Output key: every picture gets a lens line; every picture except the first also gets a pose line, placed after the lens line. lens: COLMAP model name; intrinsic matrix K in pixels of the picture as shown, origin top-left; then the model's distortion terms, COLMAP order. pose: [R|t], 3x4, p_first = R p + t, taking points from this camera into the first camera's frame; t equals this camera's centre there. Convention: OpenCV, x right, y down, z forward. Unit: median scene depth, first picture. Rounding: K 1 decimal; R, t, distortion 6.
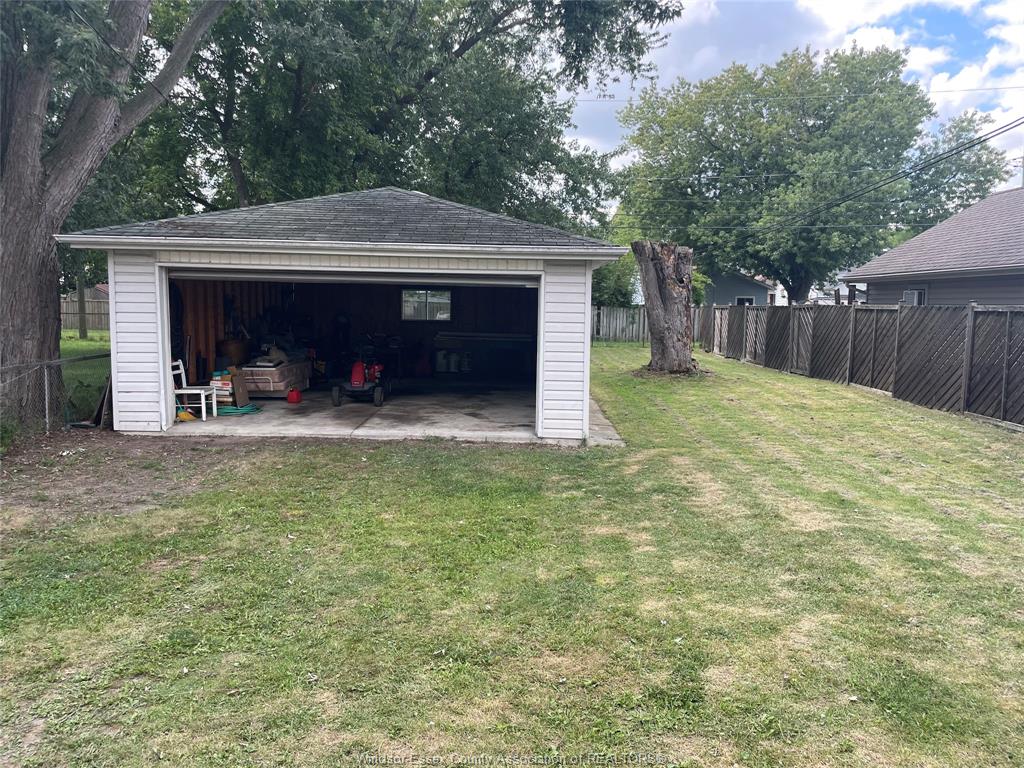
lens RADIAL K [[774.8, 0, 512.0], [0, 774.8, 384.0], [0, 0, 1]] dist [0.077396, 0.001597]
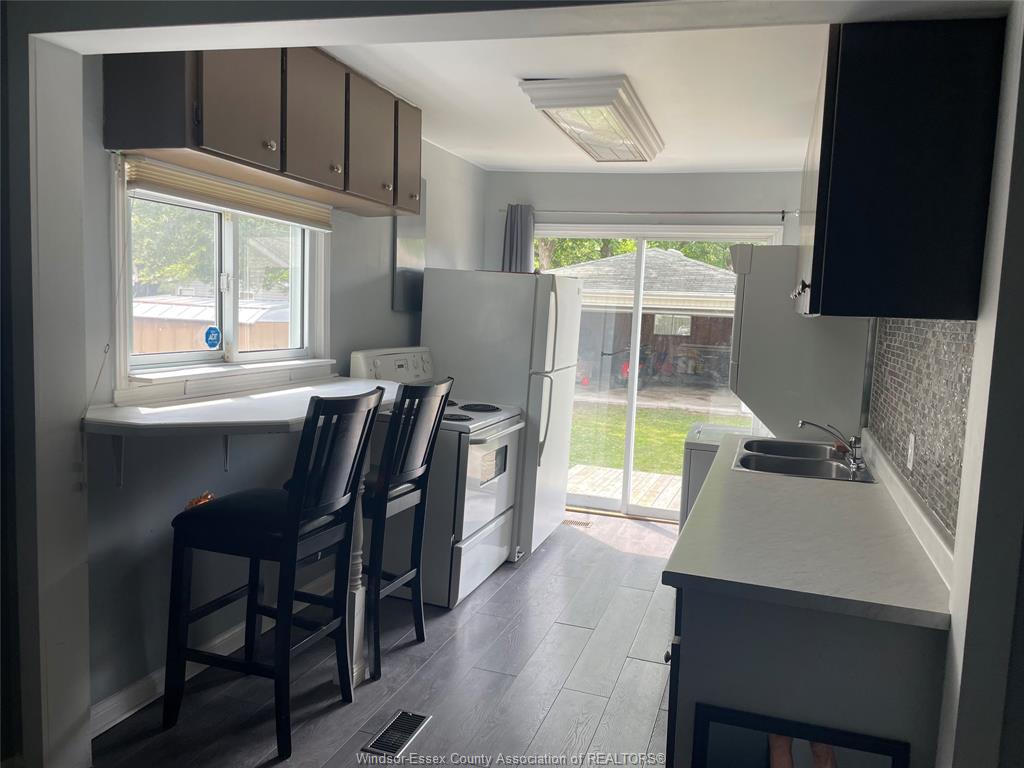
lens RADIAL K [[774.8, 0, 512.0], [0, 774.8, 384.0], [0, 0, 1]] dist [0.077396, 0.001597]
pose [[0.953424, 0.052061, -0.297105, 0.050994], [-0.055334, 0.998465, -0.002609, 0.037276], [0.296513, 0.018928, 0.954841, -0.608564]]
